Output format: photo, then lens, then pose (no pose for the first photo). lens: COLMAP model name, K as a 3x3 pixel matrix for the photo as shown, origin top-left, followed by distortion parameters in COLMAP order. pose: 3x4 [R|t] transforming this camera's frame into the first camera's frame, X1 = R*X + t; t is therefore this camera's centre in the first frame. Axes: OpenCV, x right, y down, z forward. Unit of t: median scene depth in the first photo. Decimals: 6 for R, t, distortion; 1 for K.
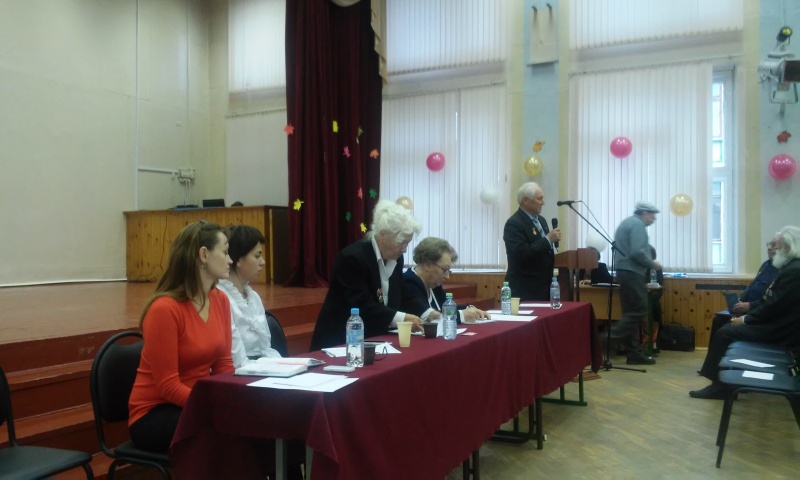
lens RADIAL K [[701.9, 0, 384.6], [0, 701.9, 239.5], [0, 0, 1]] dist [0.071117, -0.149949]
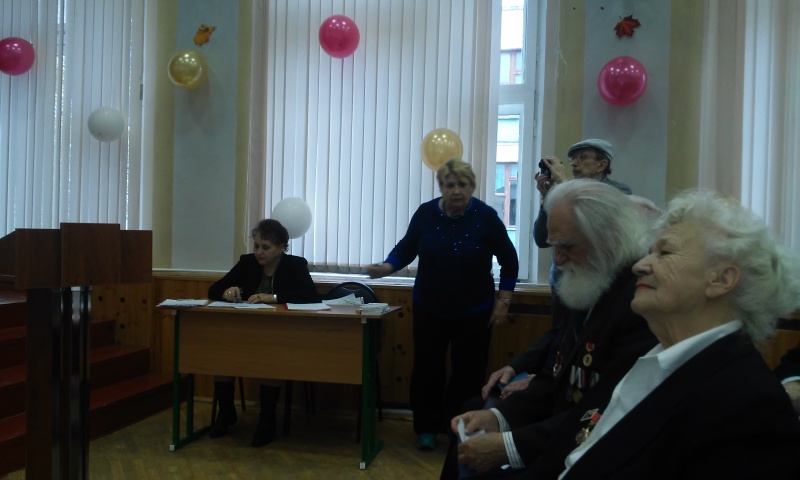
lens RADIAL K [[701.9, 0, 384.6], [0, 701.9, 239.5], [0, 0, 1]] dist [0.071117, -0.149949]
pose [[0.967266, 0.023649, 0.252660, 0.241162], [-0.028599, 0.999464, 0.015937, 0.009868], [-0.252147, -0.022641, 0.967424, 0.492297]]
